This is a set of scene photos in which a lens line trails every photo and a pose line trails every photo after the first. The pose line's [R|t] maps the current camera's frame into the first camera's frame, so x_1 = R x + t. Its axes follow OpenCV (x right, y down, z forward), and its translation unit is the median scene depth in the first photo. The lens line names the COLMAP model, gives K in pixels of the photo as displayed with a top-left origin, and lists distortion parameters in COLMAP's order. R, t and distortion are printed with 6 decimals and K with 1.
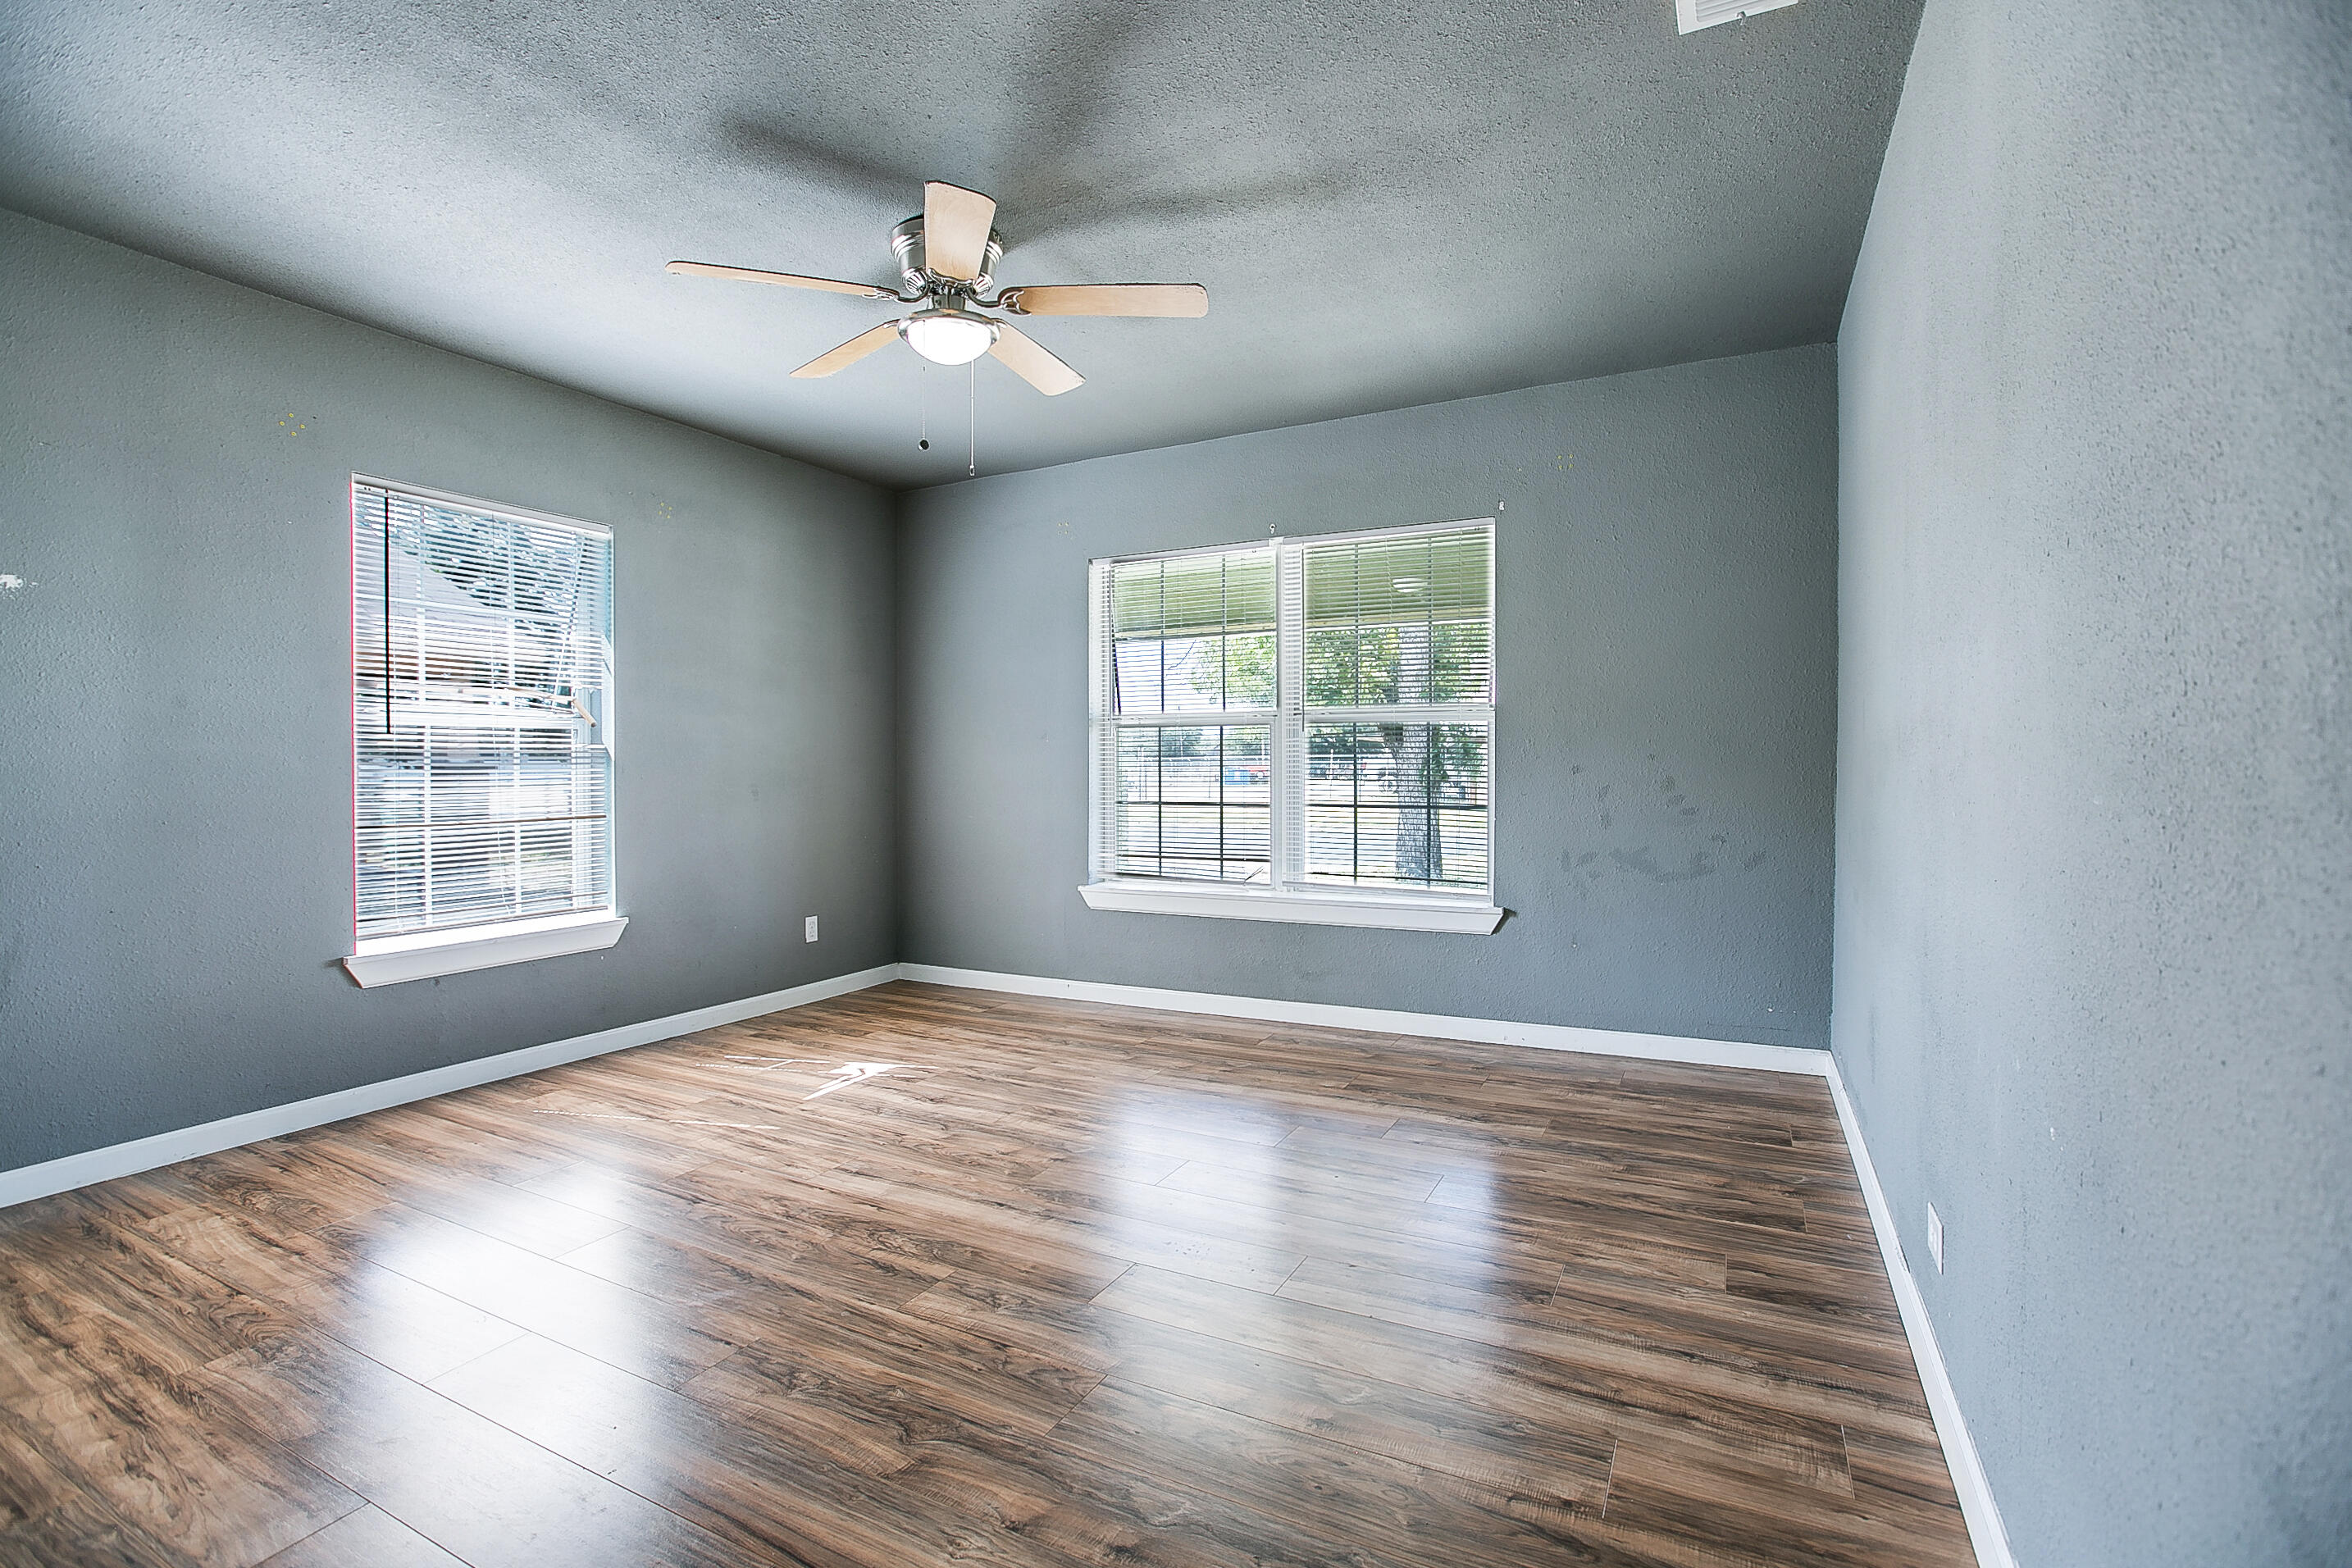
lens RADIAL K [[1063.3, 0, 1176.0], [0, 1063.3, 784.0], [0, 0, 1]] dist [-0.035511, 0.000226]
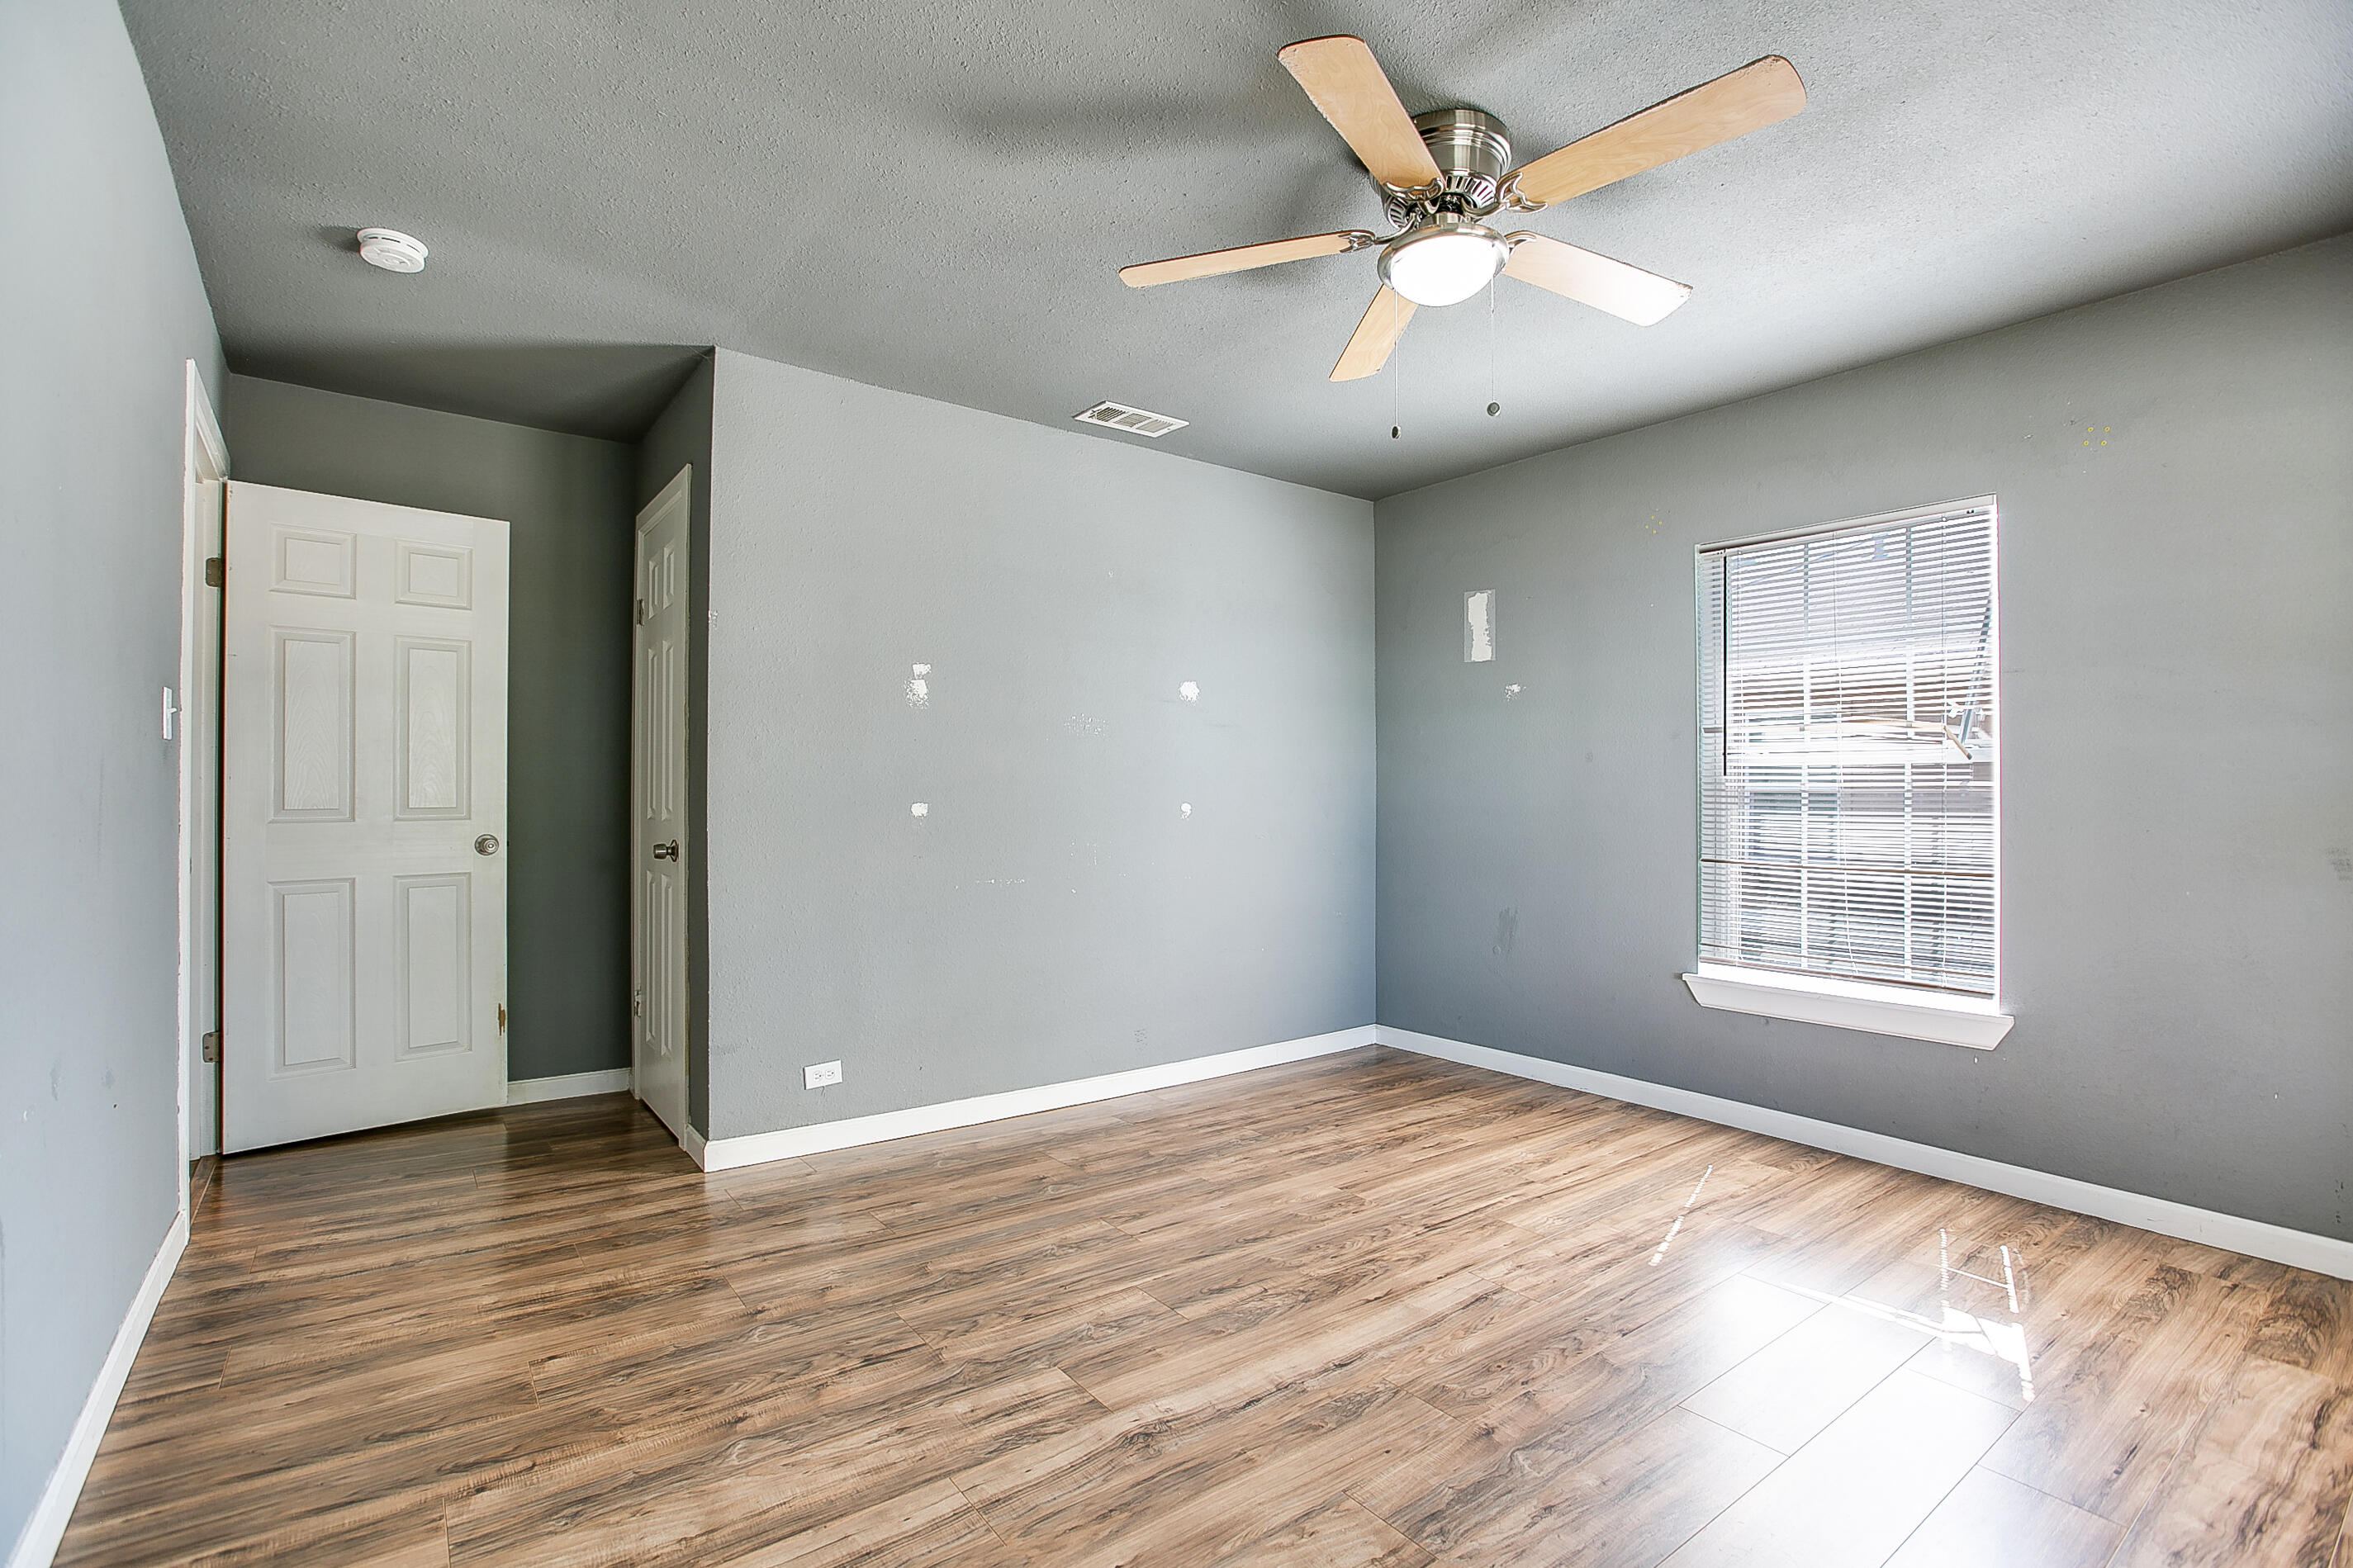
lens RADIAL K [[1073.4, 0, 1176.5], [0, 1073.4, 784.0], [0, 0, 1]] dist [-0.014068, 0.000468]
pose [[-0.426923, -0.005264, -0.904273, 0.578264], [-0.017412, 0.999846, 0.002400, -0.039503], [0.904120, 0.016770, -0.426949, 1.140392]]
